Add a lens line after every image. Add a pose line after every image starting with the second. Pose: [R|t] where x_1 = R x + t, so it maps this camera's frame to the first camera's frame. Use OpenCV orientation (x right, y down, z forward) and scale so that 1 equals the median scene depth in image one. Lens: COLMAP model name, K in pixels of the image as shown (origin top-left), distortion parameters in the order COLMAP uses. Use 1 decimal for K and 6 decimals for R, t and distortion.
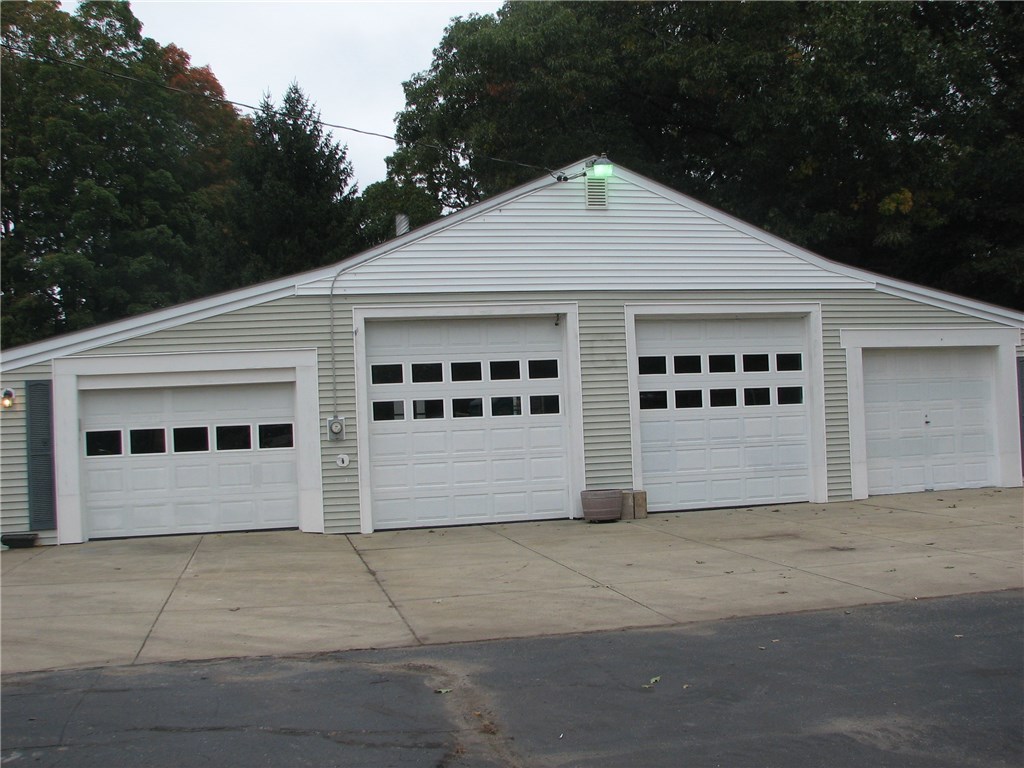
lens RADIAL K [[1096.6, 0, 545.4], [0, 1096.6, 384.6], [0, 0, 1]] dist [-0.149770, 0.041873]
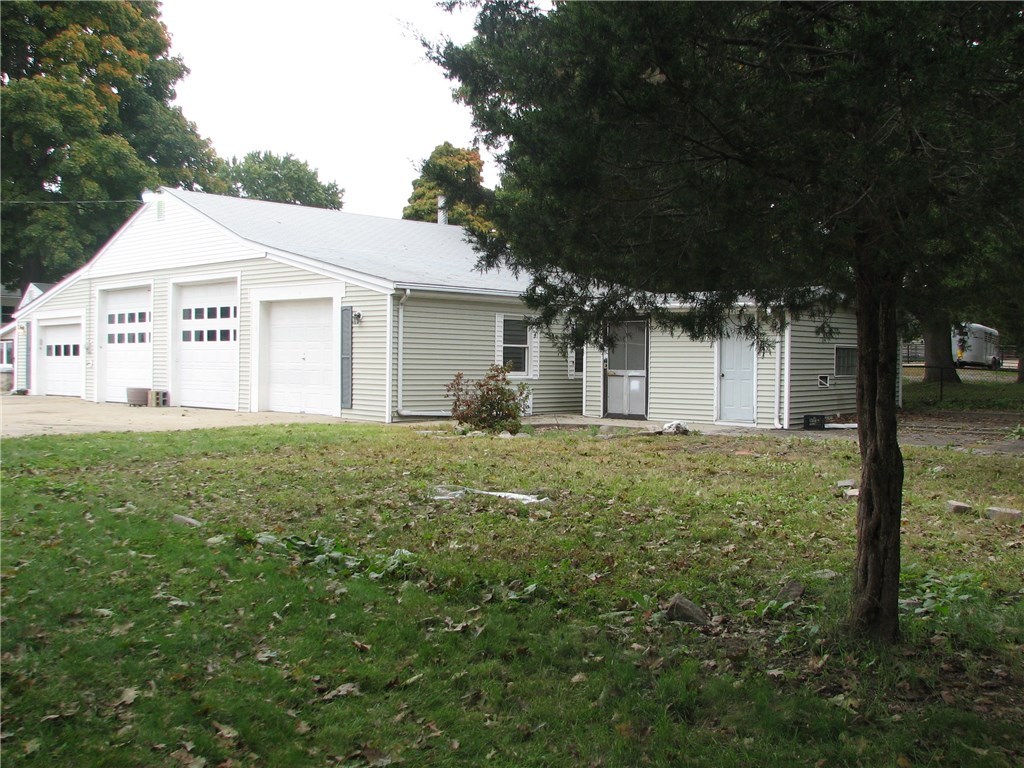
lens RADIAL K [[1096.6, 0, 545.4], [0, 1096.6, 384.6], [0, 0, 1]] dist [-0.149770, 0.041873]
pose [[0.536618, 0.069991, -0.840918, 1.701412], [0.017510, 0.995416, 0.094024, -0.053872], [0.843644, -0.065179, 0.532932, 0.594960]]
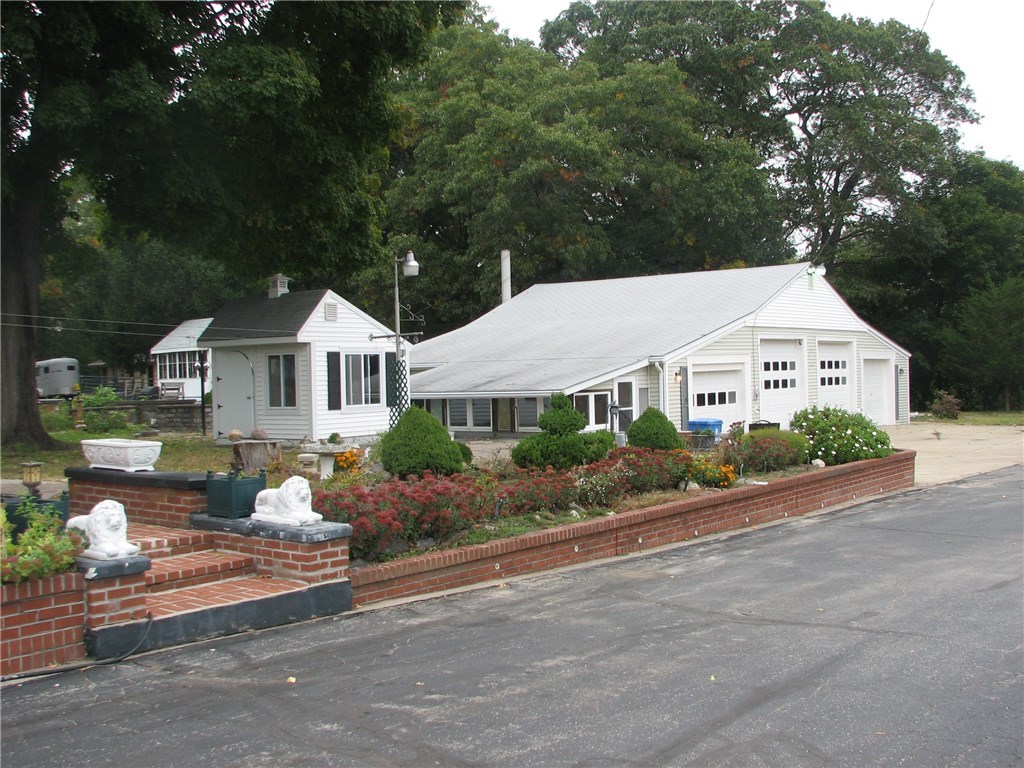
lens RADIAL K [[1096.6, 0, 545.4], [0, 1096.6, 384.6], [0, 0, 1]] dist [-0.149770, 0.041873]
pose [[0.782487, 0.013872, 0.622512, -1.616216], [-0.023098, 0.999710, 0.006756, 0.018401], [-0.622238, -0.019666, 0.782581, -0.303842]]
